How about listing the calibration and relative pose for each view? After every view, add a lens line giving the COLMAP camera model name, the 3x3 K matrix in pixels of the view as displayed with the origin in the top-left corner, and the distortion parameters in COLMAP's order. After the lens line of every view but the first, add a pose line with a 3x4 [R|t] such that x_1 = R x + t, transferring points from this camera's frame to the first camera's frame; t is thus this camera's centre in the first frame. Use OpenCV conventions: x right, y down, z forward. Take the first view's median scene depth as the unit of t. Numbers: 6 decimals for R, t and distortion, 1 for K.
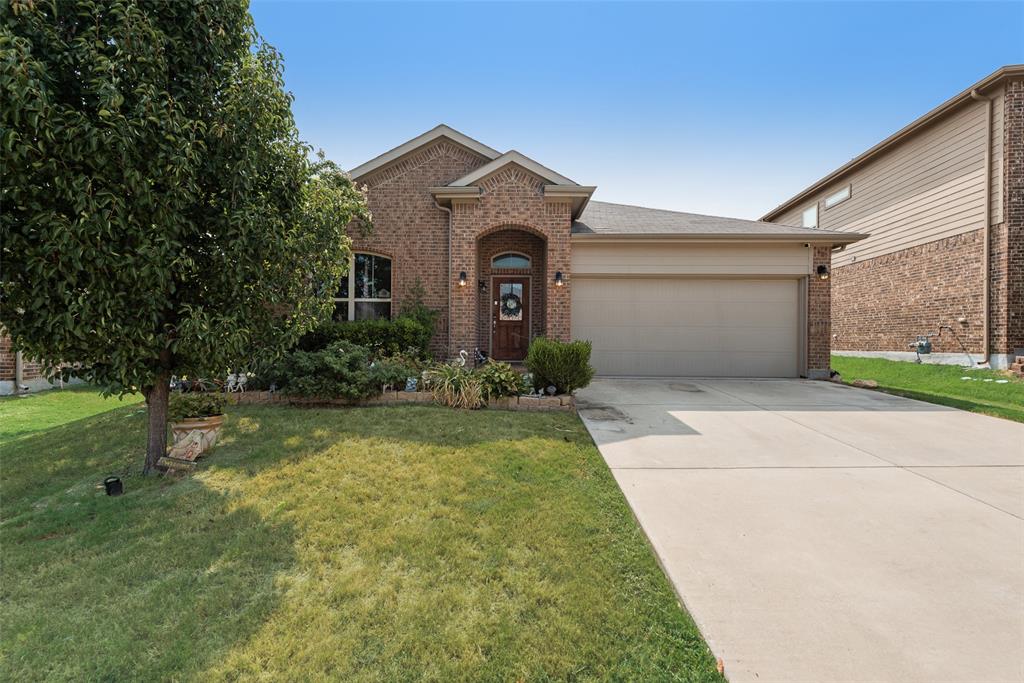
lens RADIAL K [[408.9, 0, 513.1], [0, 408.9, 345.3], [0, 0, 1]] dist [0.004861, -0.000020]
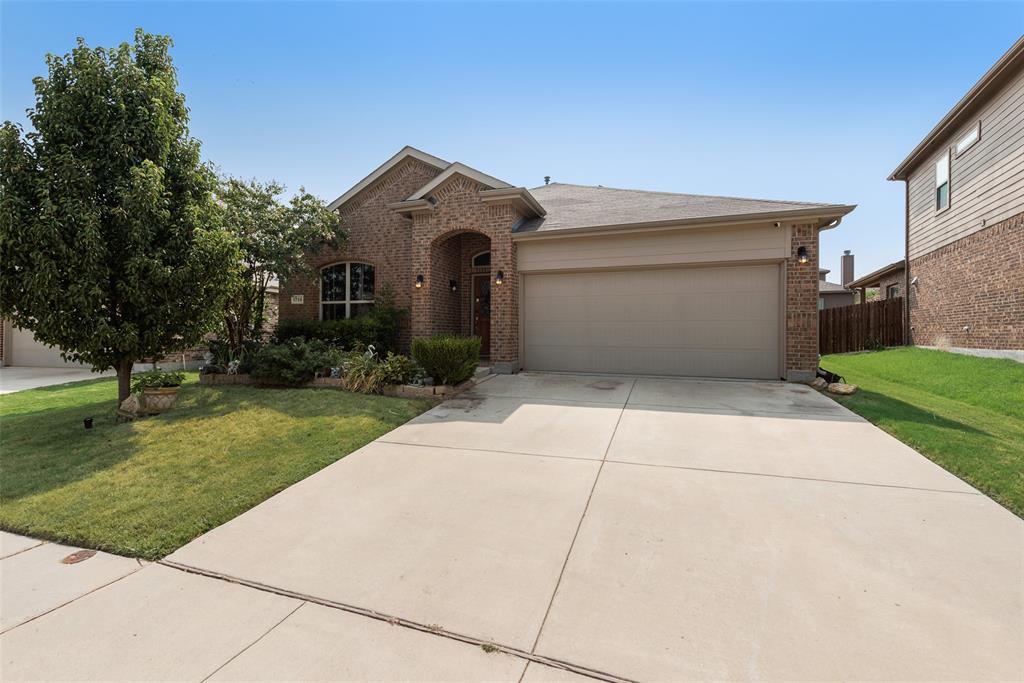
lens RADIAL K [[442.7, 0, 511.2], [0, 442.7, 338.3], [0, 0, 1]] dist [0.004670, 0.000812]
pose [[0.939757, 0.001524, -0.341839, 0.521571], [-0.001984, 0.999998, -0.000996, -0.005137], [0.341837, 0.001614, 0.939758, -0.056414]]
